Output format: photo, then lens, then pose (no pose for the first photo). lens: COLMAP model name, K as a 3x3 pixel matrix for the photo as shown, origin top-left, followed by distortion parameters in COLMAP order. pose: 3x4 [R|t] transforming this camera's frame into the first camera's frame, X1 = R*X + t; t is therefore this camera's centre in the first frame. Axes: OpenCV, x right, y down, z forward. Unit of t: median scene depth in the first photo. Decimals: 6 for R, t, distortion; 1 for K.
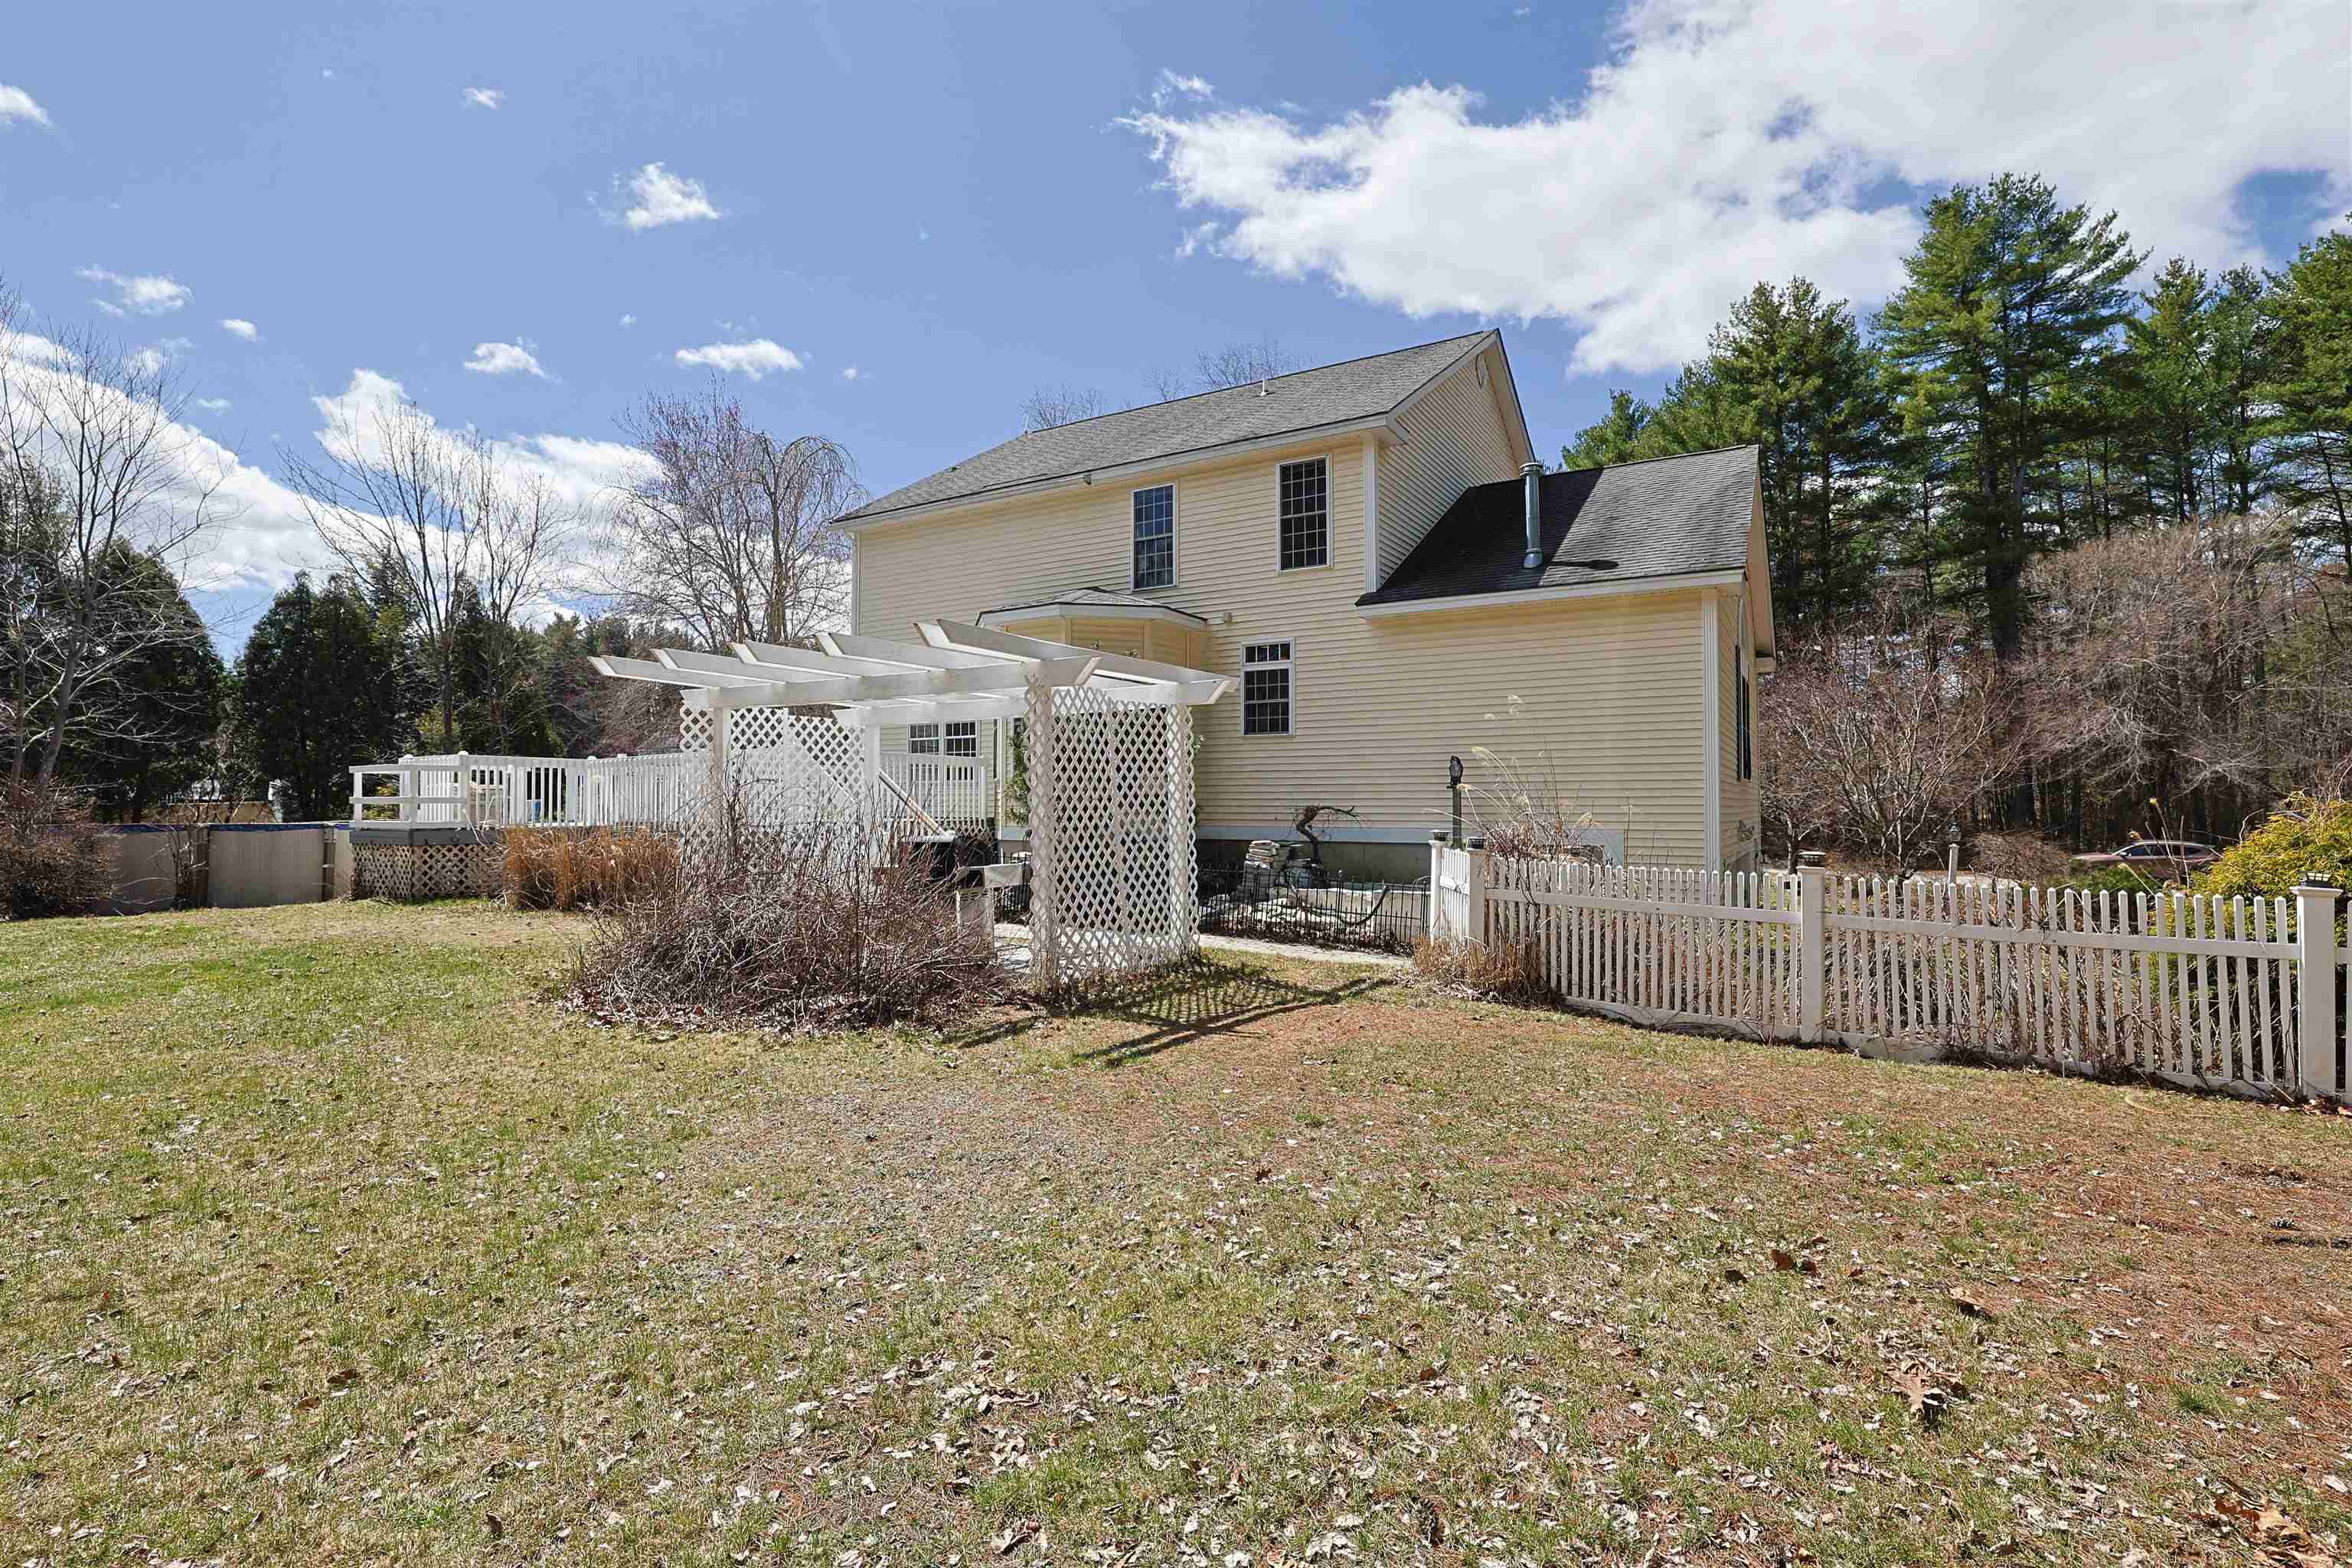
lens RADIAL K [[1094.5, 0, 1192.5], [0, 1094.5, 780.5], [0, 0, 1]] dist [-0.007111, 0.000198]
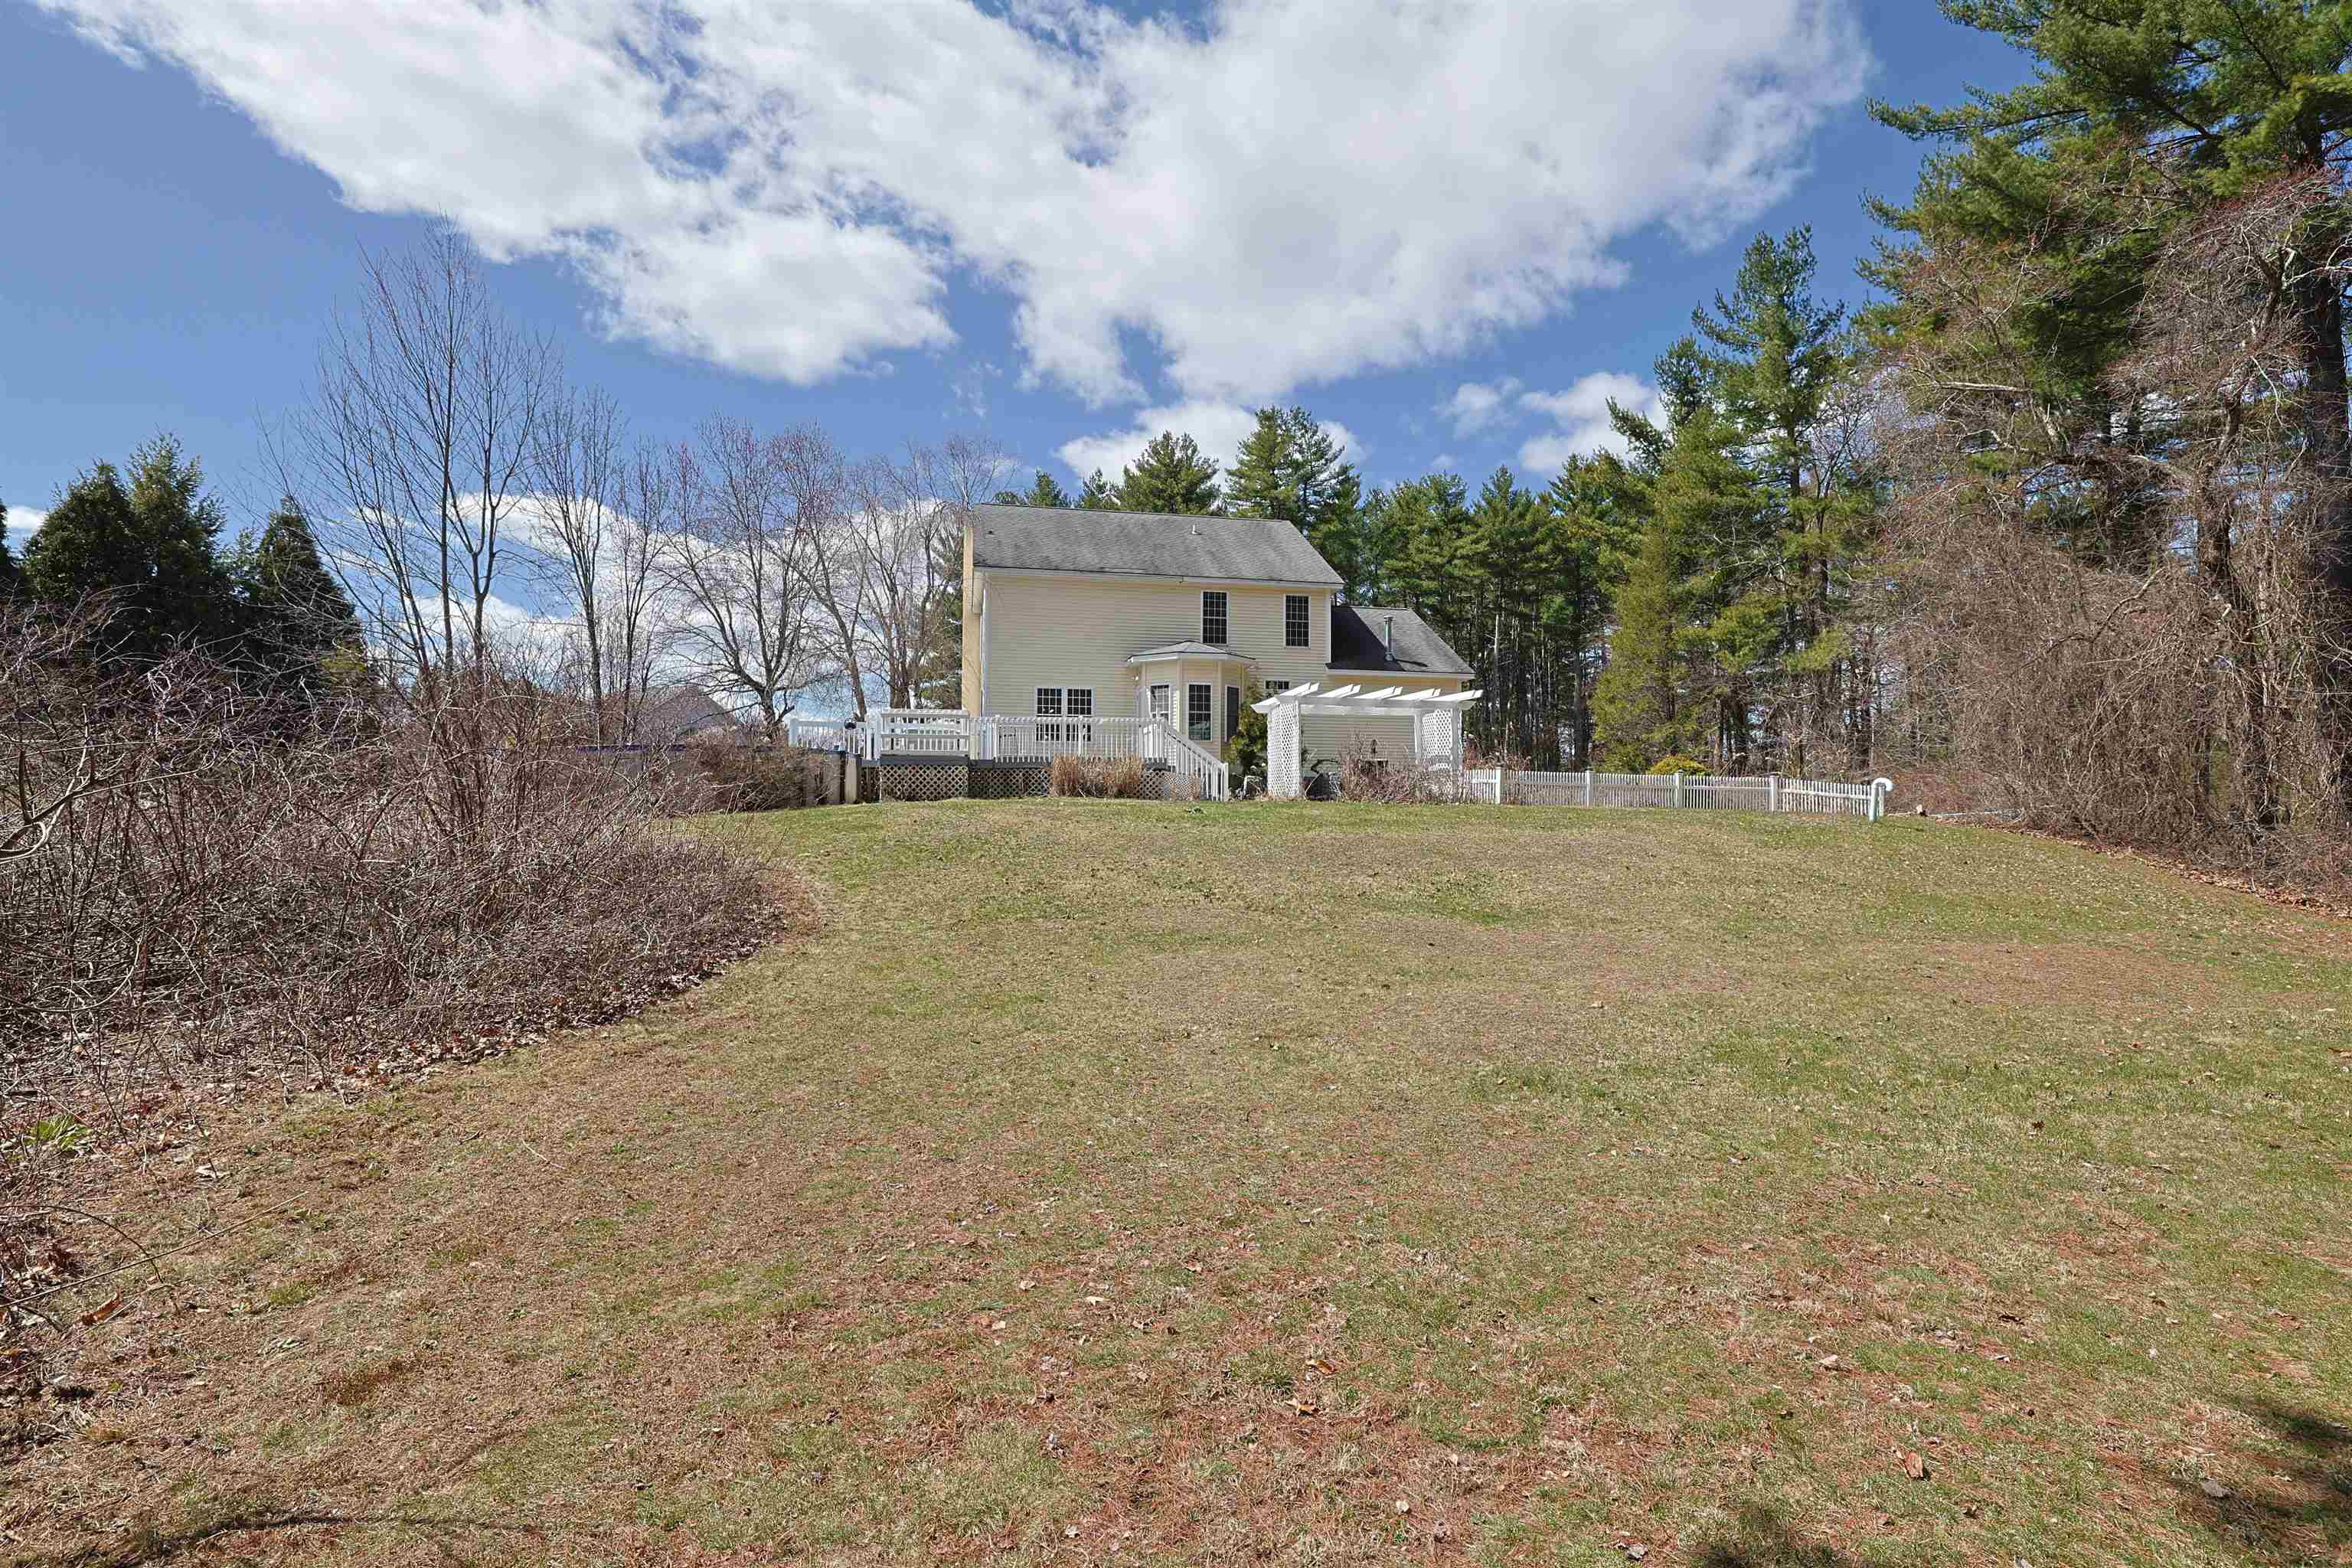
lens RADIAL K [[1094.5, 0, 1177.9], [0, 1094.5, 795.7], [0, 0, 1]] dist [-0.007111, 0.000198]
pose [[0.751850, 0.014956, 0.659164, -1.331775], [-0.026296, 0.999627, 0.007313, 0.076628], [-0.658809, -0.022831, 0.751963, -0.401247]]
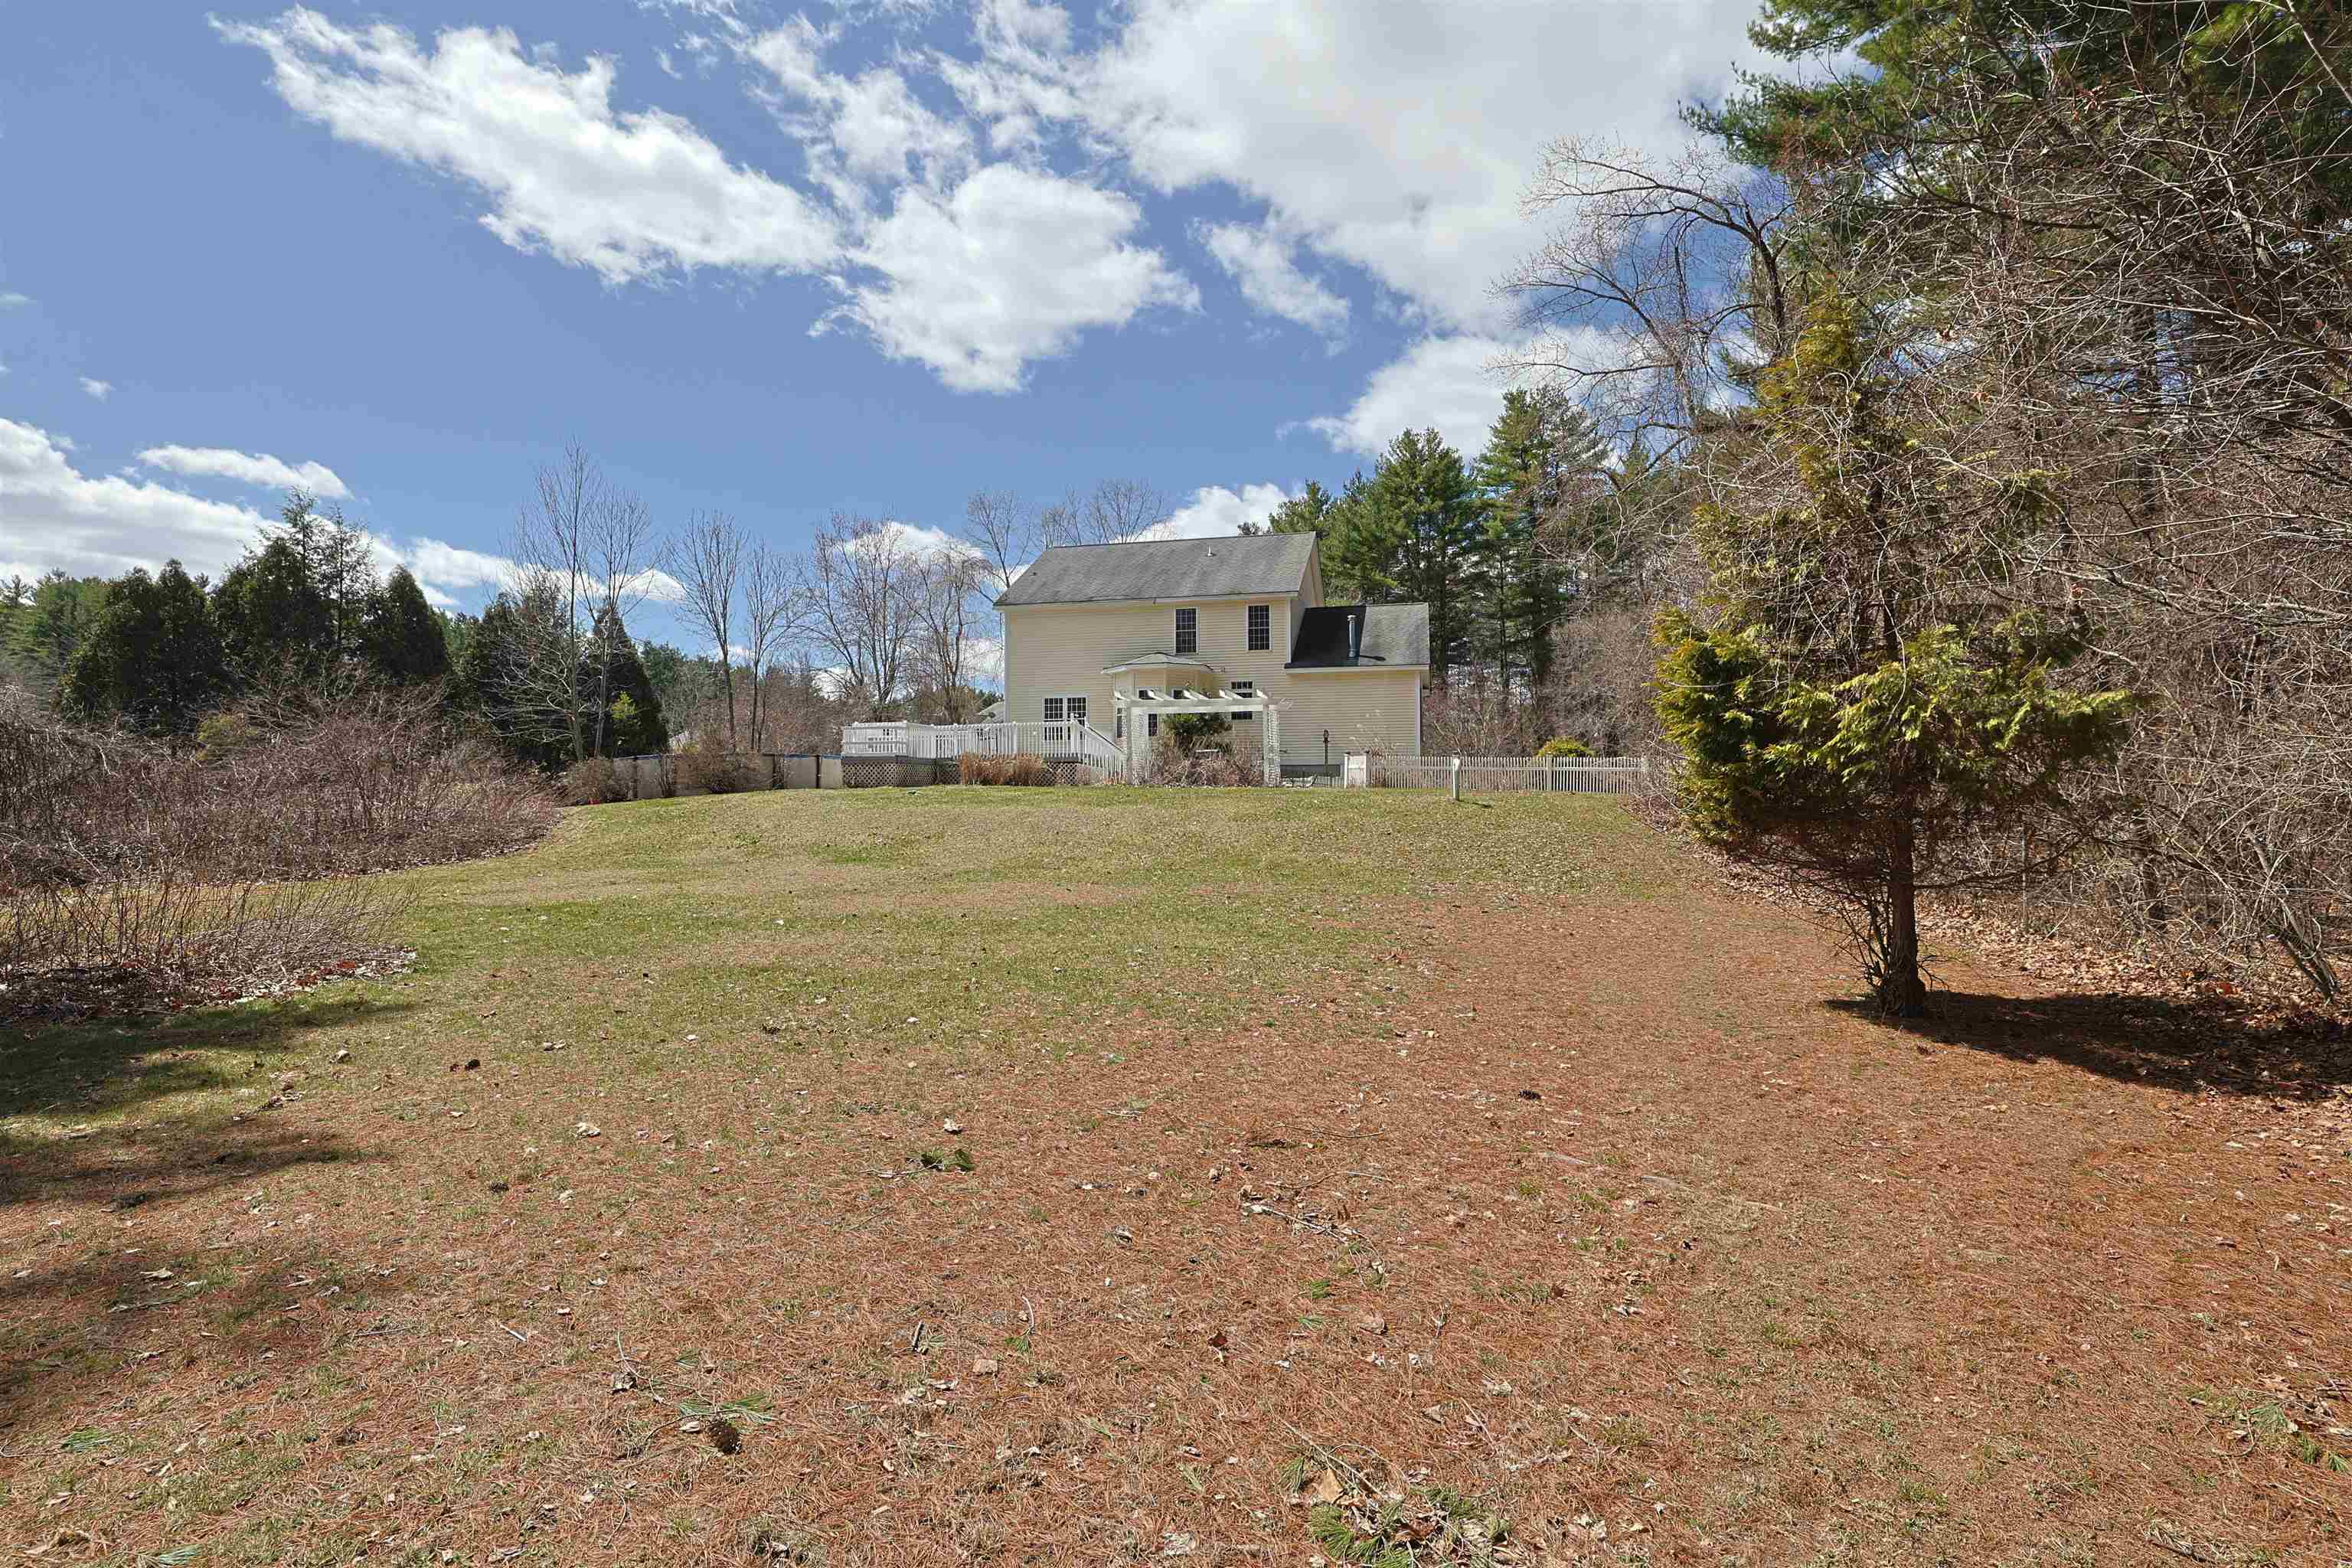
lens RADIAL K [[1094.5, 0, 1165.9], [0, 1094.5, 788.8], [0, 0, 1]] dist [-0.007111, 0.000198]
pose [[0.958668, 0.003376, 0.284507, -0.704168], [-0.008830, 0.999801, 0.017891, 0.060610], [-0.284390, -0.019663, 0.958507, -1.127821]]
